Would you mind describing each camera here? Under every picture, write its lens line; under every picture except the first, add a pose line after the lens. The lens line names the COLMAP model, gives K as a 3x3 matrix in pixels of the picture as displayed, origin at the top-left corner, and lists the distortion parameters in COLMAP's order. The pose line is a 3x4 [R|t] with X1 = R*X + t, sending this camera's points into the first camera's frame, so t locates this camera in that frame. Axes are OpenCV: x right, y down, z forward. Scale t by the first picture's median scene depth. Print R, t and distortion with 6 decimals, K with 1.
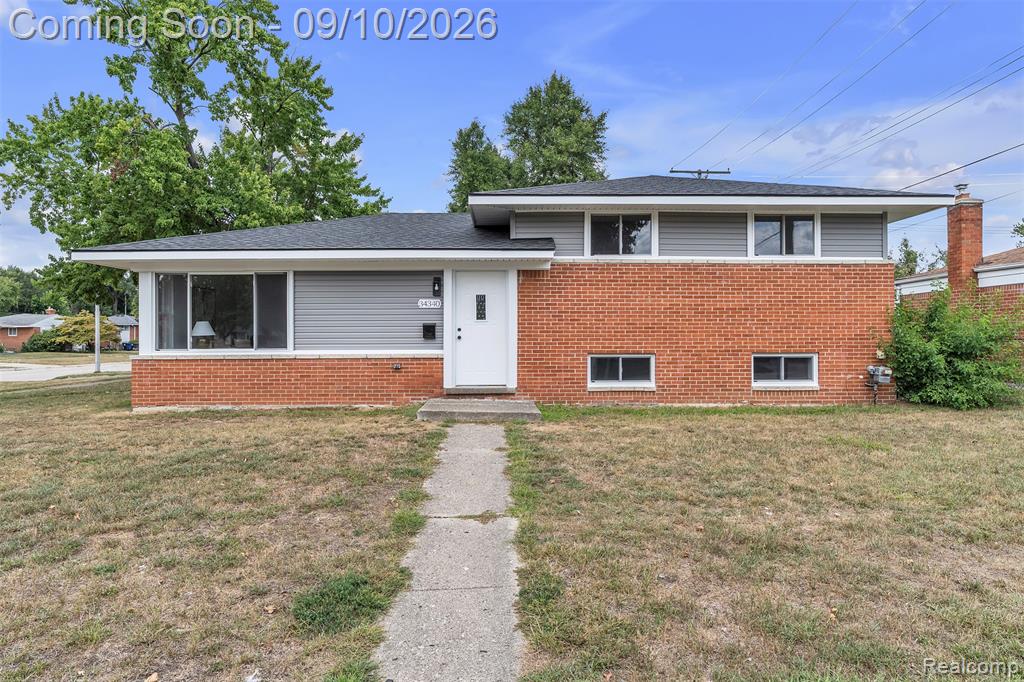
lens RADIAL K [[632.6, 0, 508.9], [0, 632.6, 331.8], [0, 0, 1]] dist [-0.005046, -0.001914]
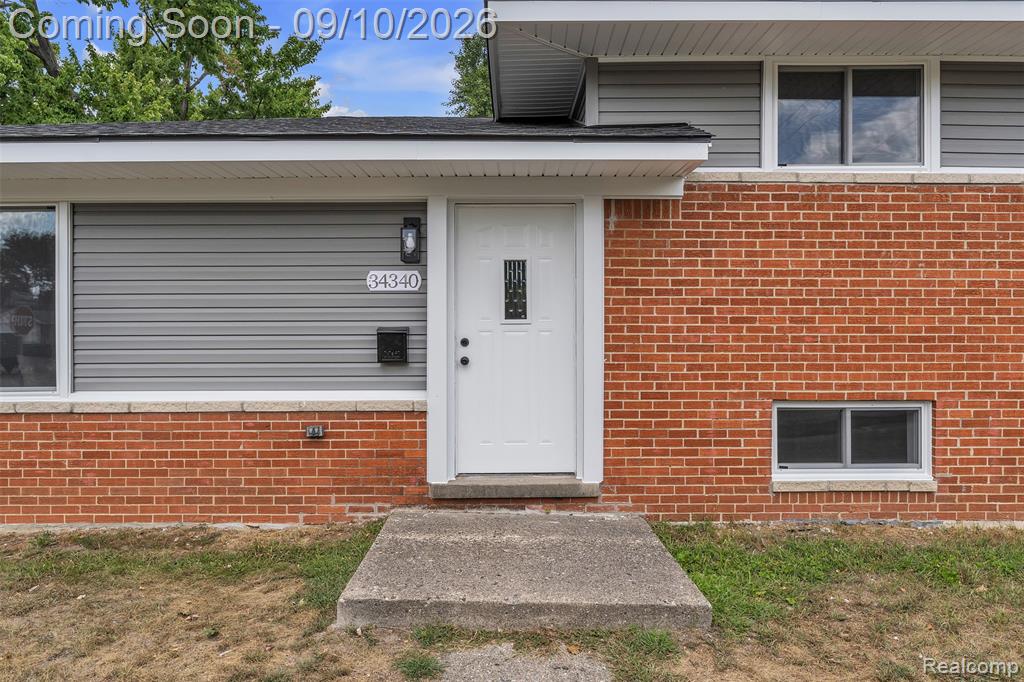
lens RADIAL K [[711.6, 0, 510.7], [0, 711.6, 332.0], [0, 0, 1]] dist [-0.003826, -0.000021]
pose [[0.999896, 0.000759, -0.014428, -0.040966], [-0.000604, 0.999942, 0.010763, -0.015831], [0.014436, -0.010753, 0.999838, 0.529116]]
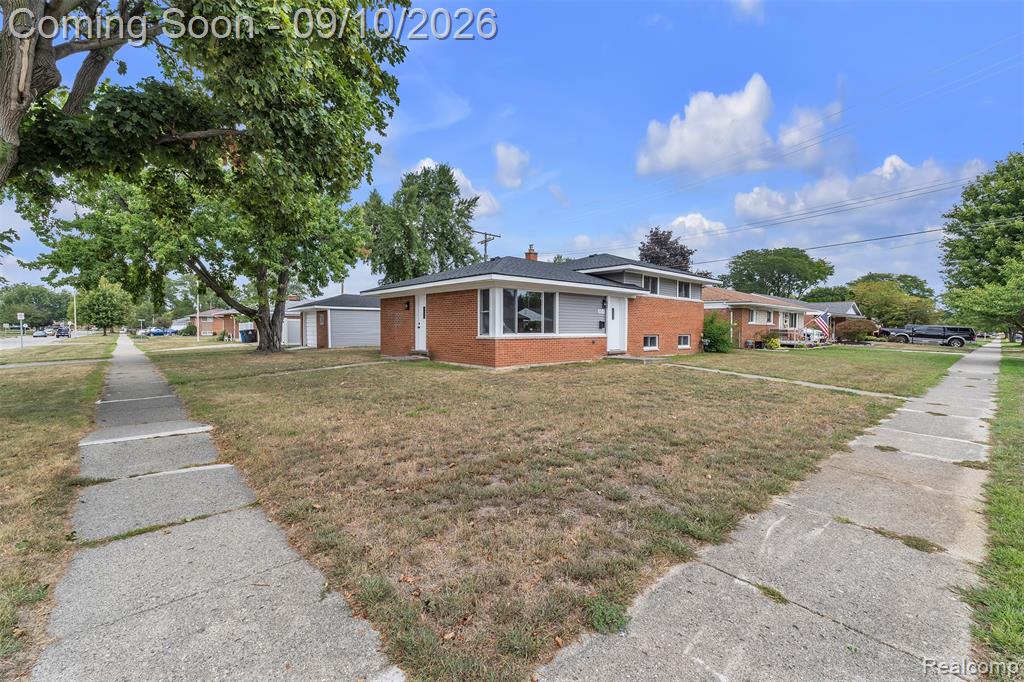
lens RADIAL K [[429.0, 0, 513.2], [0, 429.0, 340.1], [0, 0, 1]] dist [0.004688, 0.000558]
pose [[0.759218, -0.010719, 0.650748, -1.279462], [-0.013590, 0.999385, 0.032317, 0.008115], [-0.650695, -0.033379, 0.758606, 0.105202]]
